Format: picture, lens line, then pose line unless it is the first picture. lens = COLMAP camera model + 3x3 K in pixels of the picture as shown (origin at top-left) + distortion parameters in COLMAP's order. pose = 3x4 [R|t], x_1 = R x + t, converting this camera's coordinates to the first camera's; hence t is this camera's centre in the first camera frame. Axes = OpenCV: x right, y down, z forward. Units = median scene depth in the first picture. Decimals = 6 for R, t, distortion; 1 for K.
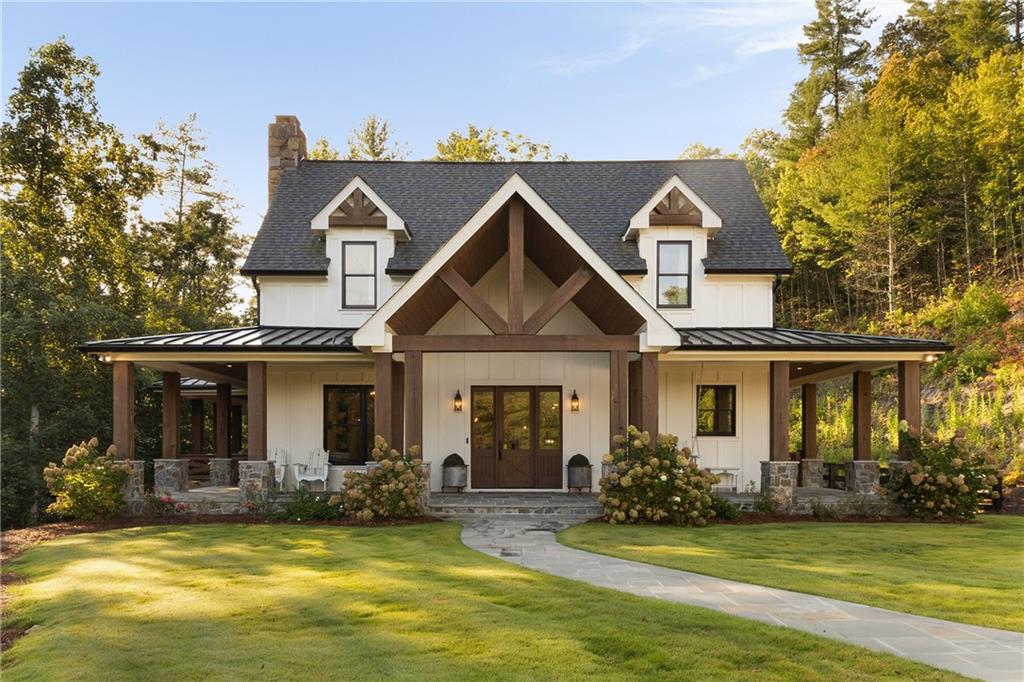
lens RADIAL K [[775.3, 0, 505.7], [0, 775.3, 446.5], [0, 0, 1]] dist [-0.008335, 0.001477]
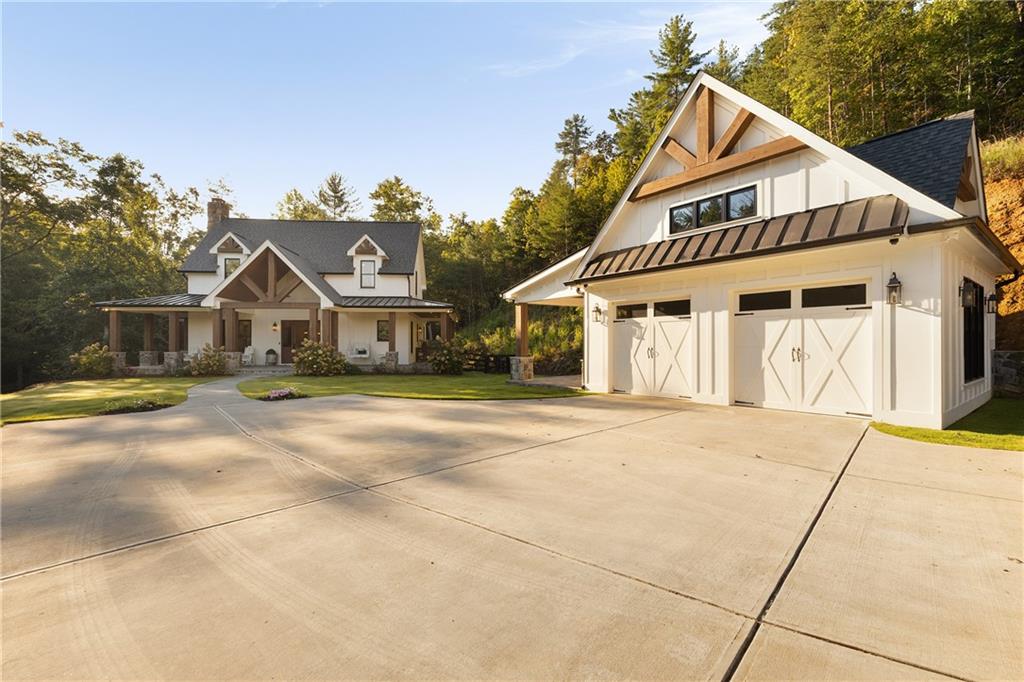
lens RADIAL K [[444.0, 0, 512.1], [0, 444.0, 338.3], [0, 0, 1]] dist [0.000263, 0.000027]
pose [[0.996800, -0.001363, 0.079929, 0.550038], [0.002256, 0.999936, -0.011075, -0.006404], [-0.079909, 0.011220, 0.996739, -0.407293]]
